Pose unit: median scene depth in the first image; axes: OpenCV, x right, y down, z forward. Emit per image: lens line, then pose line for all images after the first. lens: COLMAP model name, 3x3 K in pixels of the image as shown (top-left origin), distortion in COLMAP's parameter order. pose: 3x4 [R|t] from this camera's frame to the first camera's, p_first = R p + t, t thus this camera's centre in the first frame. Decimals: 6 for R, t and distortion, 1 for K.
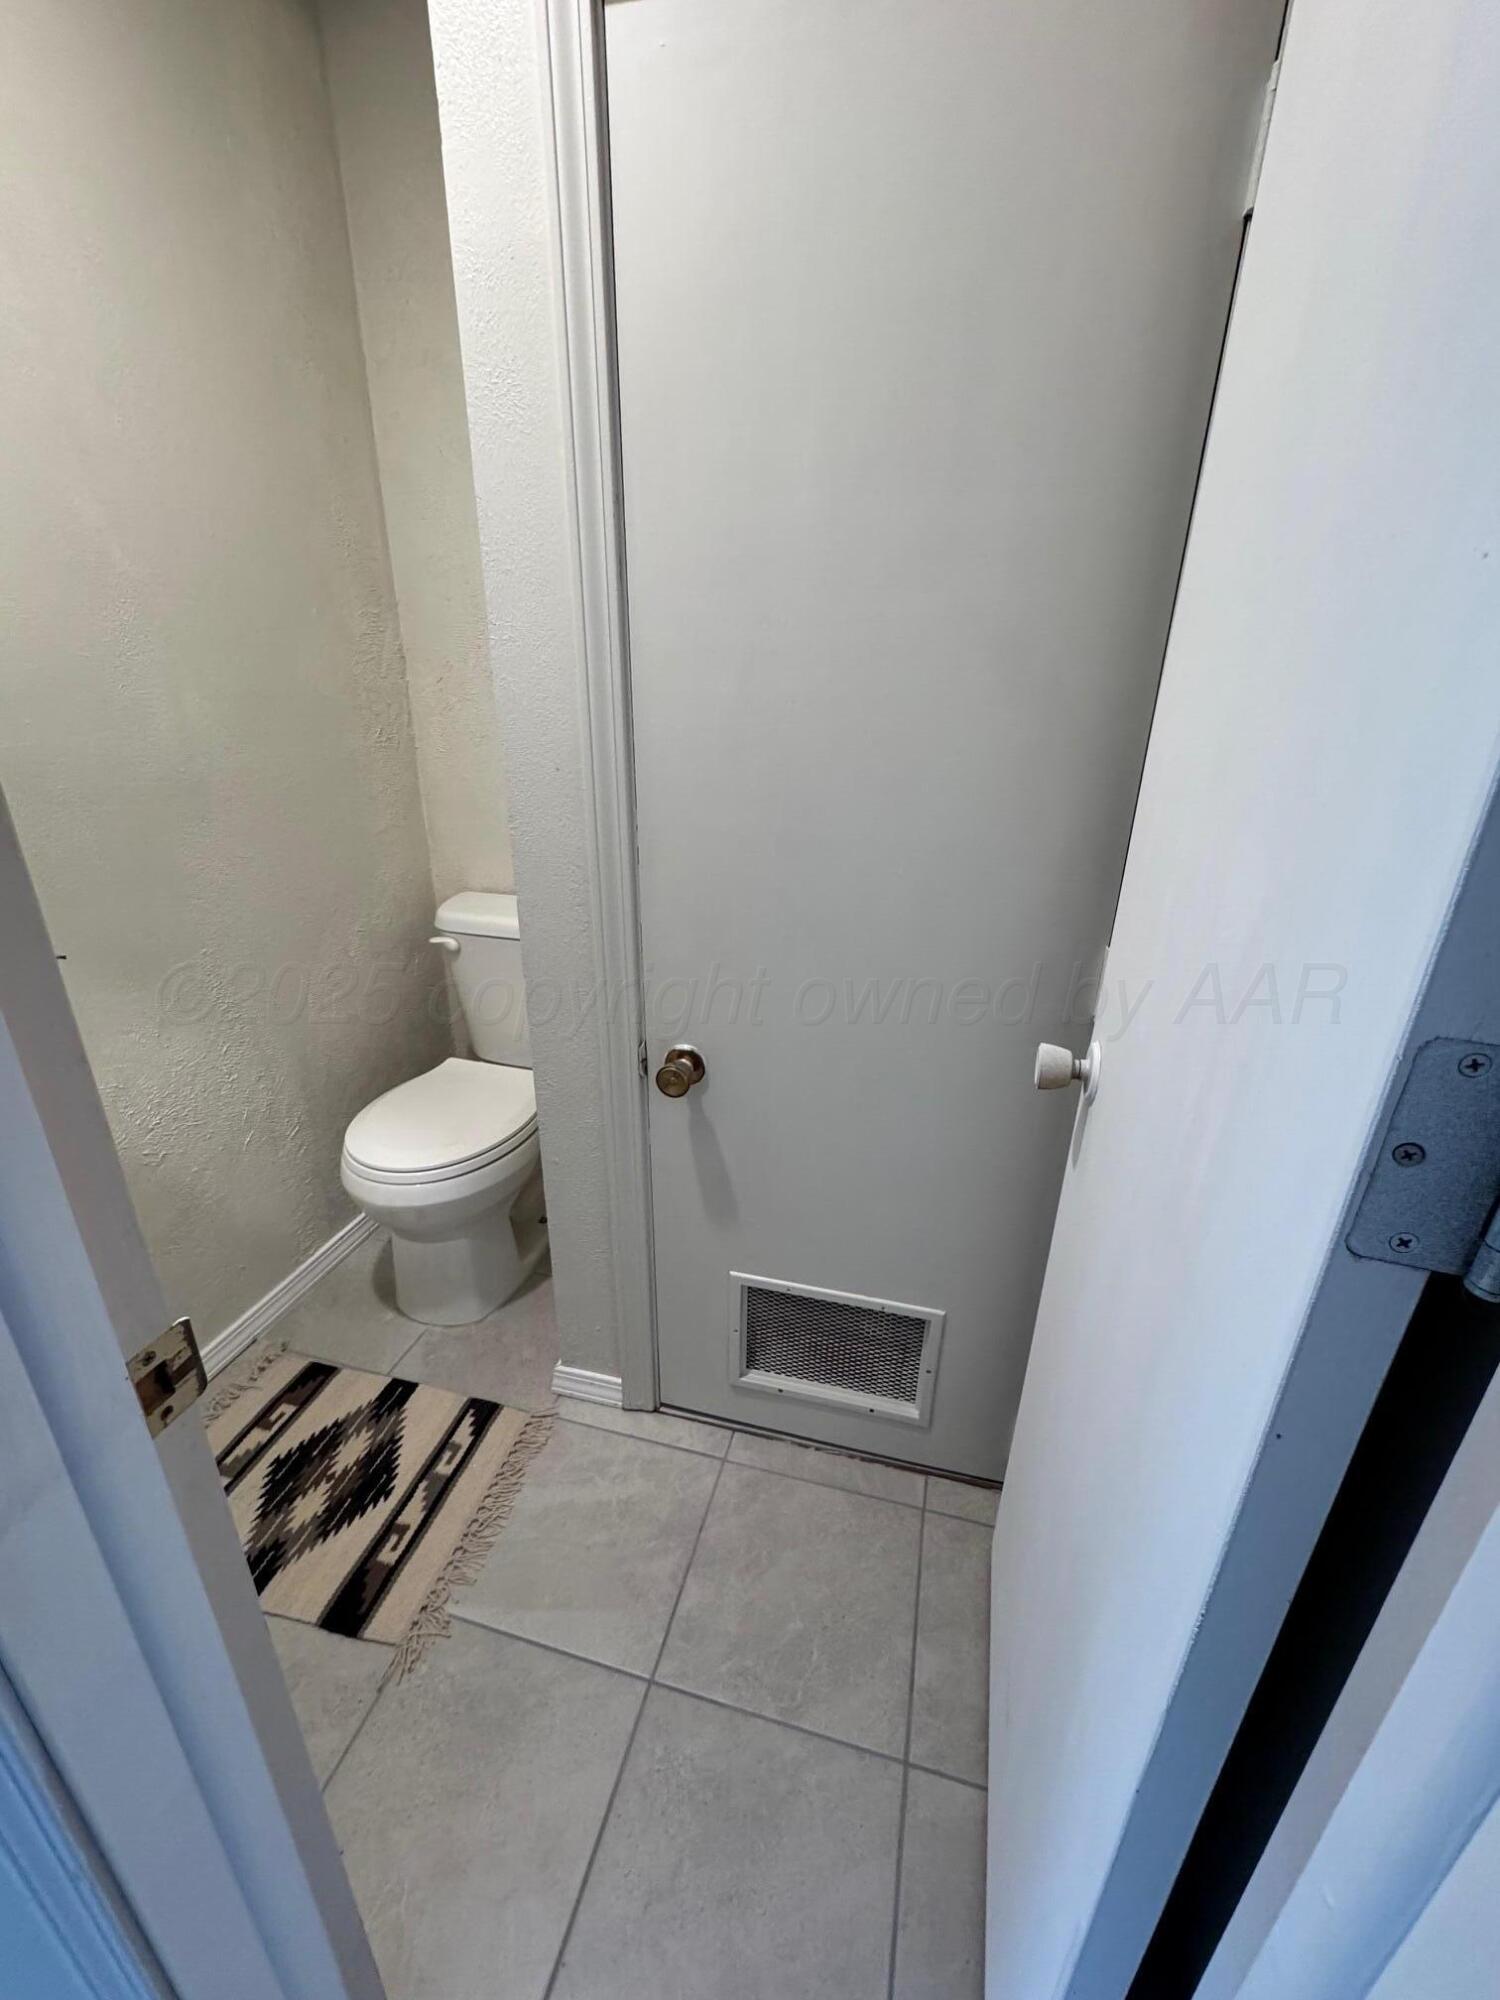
lens RADIAL K [[796.9, 0, 755.7], [0, 796.9, 998.6], [0, 0, 1]] dist [-0.001991, 0.000595]
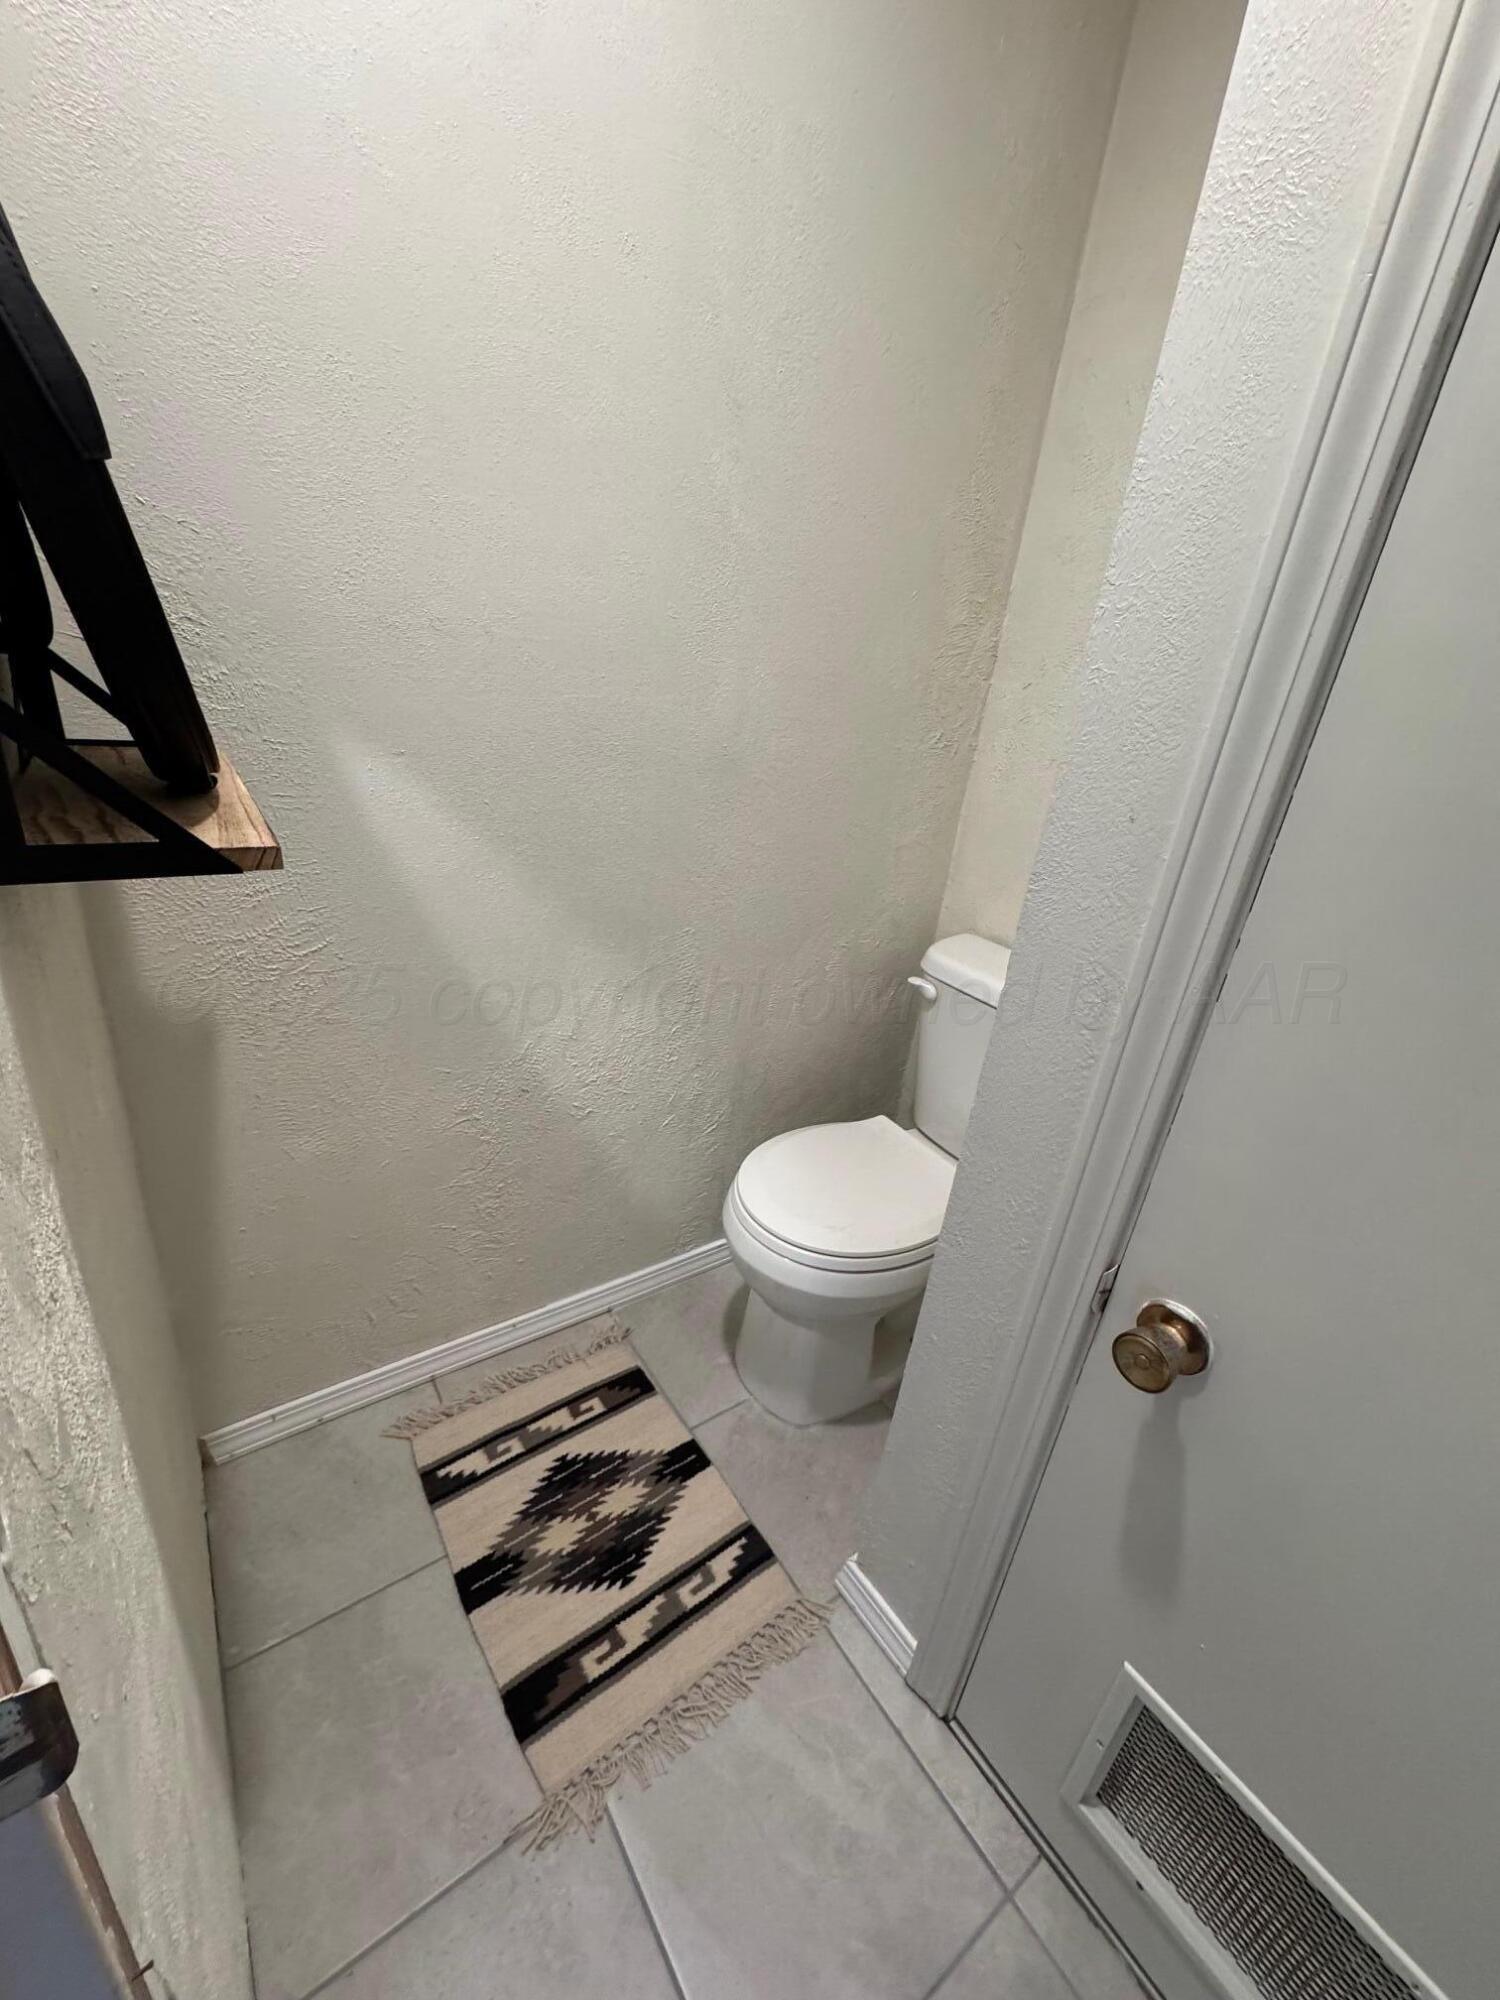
lens RADIAL K [[796.9, 0, 755.7], [0, 796.9, 998.6], [0, 0, 1]] dist [-0.001991, 0.000595]
pose [[0.768550, 0.312678, -0.558178, -0.060725], [-0.329785, 0.941216, 0.073170, -0.076151], [0.548245, 0.127844, 0.826488, 0.248185]]
